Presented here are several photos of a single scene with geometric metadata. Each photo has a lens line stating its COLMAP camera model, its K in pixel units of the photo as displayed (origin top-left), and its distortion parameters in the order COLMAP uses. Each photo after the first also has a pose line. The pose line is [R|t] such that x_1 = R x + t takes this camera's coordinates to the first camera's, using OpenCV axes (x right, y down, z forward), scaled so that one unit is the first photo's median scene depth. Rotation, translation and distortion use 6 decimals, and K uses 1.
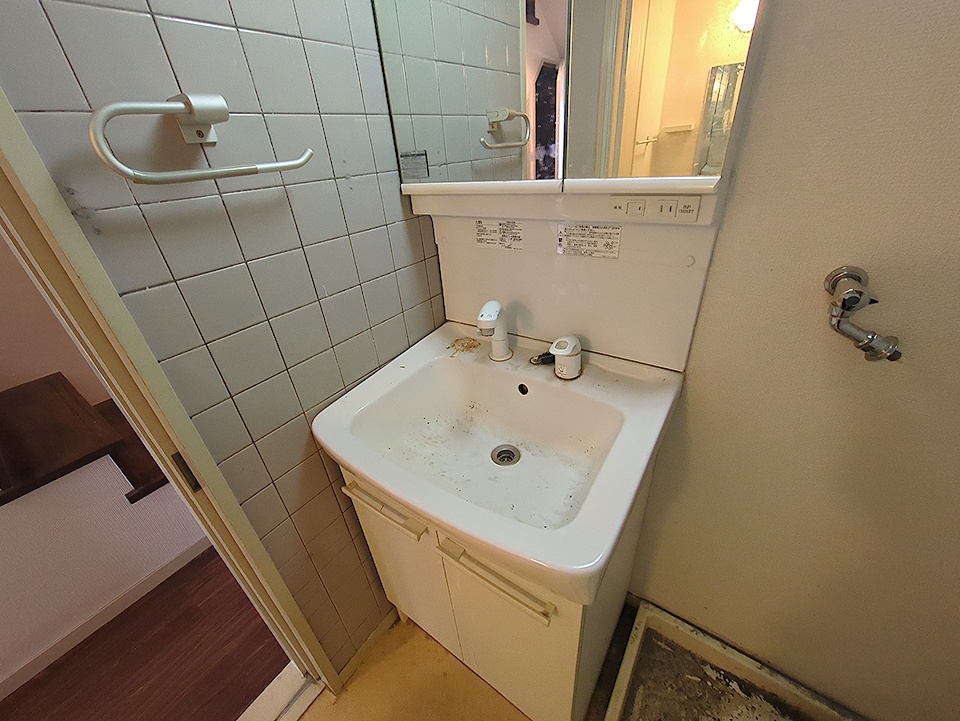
lens RADIAL K [[376.4, 0, 480.8], [0, 376.4, 358.1], [0, 0, 1]] dist [-0.003095, -0.000013]
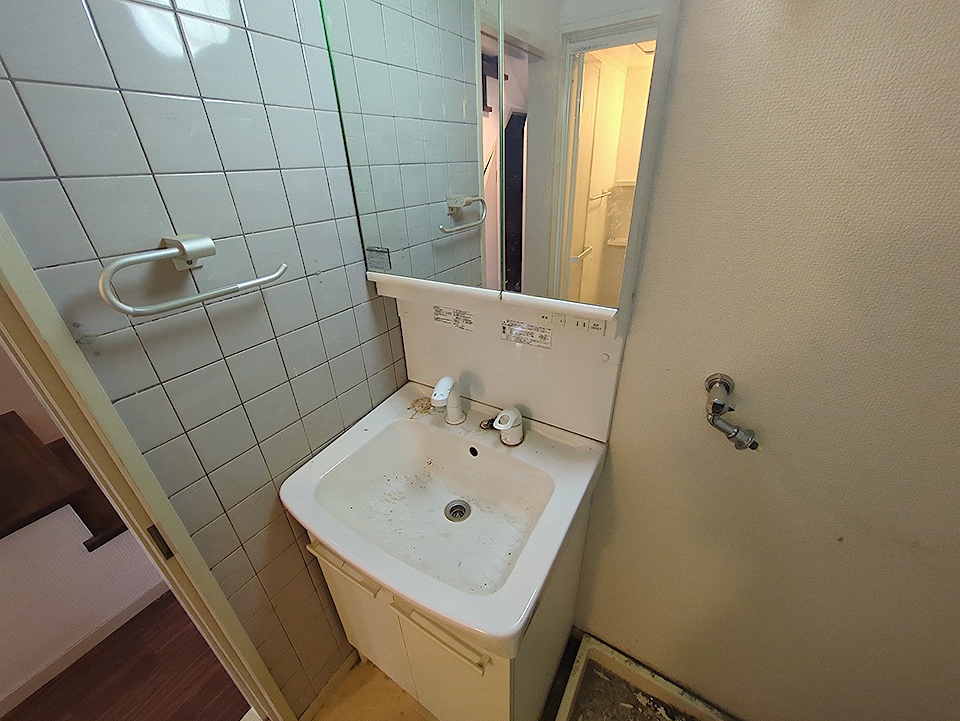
lens RADIAL K [[376.4, 0, 480.2], [0, 376.4, 361.7], [0, 0, 1]] dist [-0.003095, -0.000013]
pose [[0.997363, 0.010863, 0.071758, 0.050899], [-0.008436, 0.999385, -0.034041, -0.157665], [-0.072084, 0.033346, 0.996841, -0.143461]]
